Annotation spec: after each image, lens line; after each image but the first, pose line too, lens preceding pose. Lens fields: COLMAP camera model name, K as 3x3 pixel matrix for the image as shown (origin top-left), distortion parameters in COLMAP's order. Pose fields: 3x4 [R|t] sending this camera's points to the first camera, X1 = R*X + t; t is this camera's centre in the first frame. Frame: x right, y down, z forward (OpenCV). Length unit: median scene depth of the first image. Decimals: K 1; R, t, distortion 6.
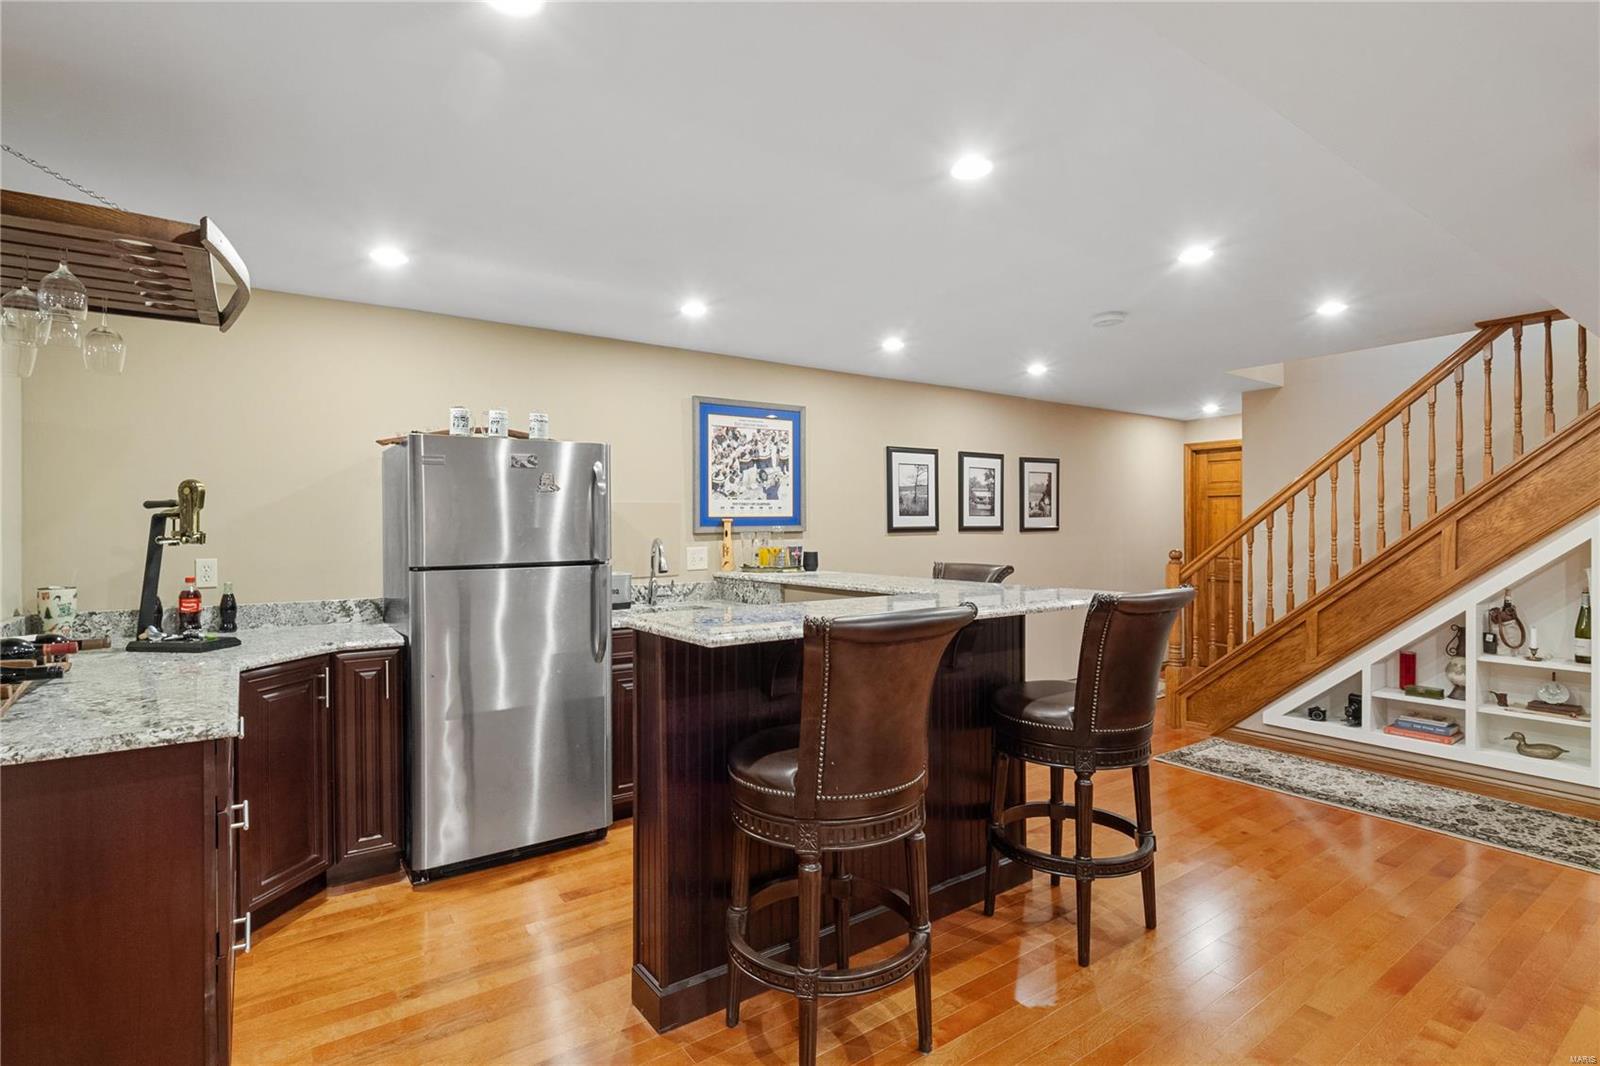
lens RADIAL K [[773.7, 0, 790.6], [0, 773.7, 527.7], [0, 0, 1]] dist [-0.004108, -0.005772]
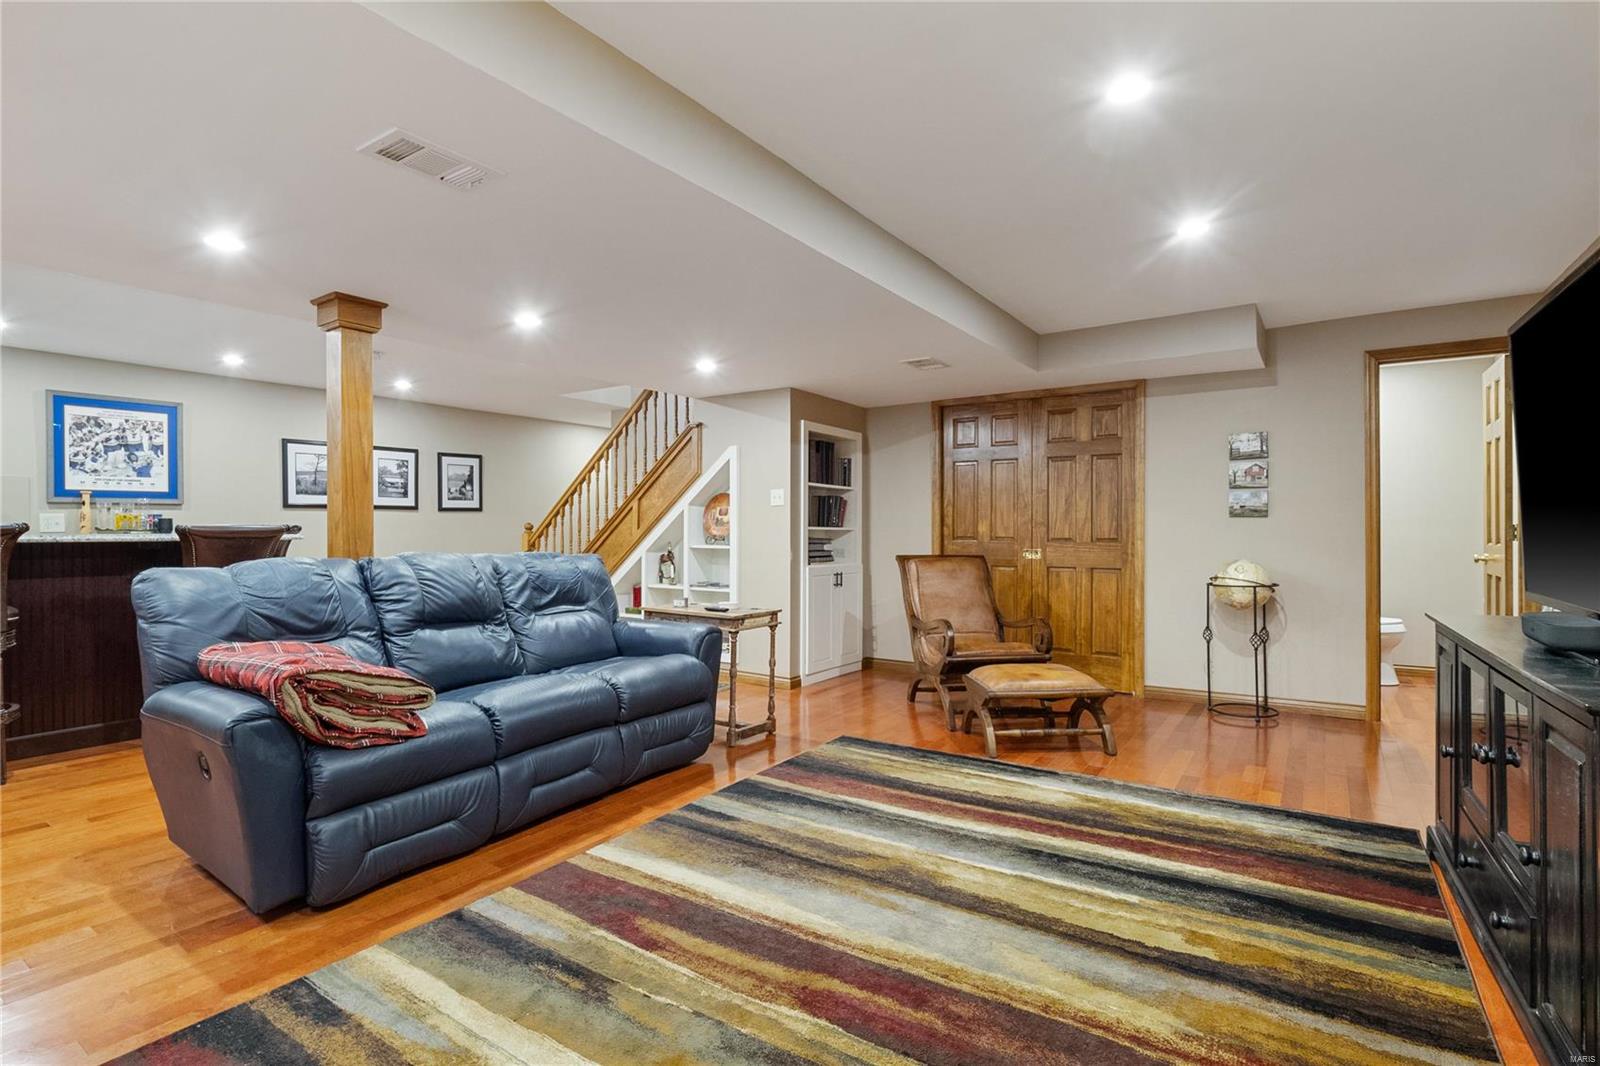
lens RADIAL K [[773.7, 0, 808.0], [0, 773.7, 528.8], [0, 0, 1]] dist [-0.004108, -0.005772]
pose [[0.939398, 0.003279, 0.342814, 0.553763], [-0.002671, 0.999994, -0.002247, 0.045775], [-0.342819, 0.001195, 0.939401, -0.512124]]
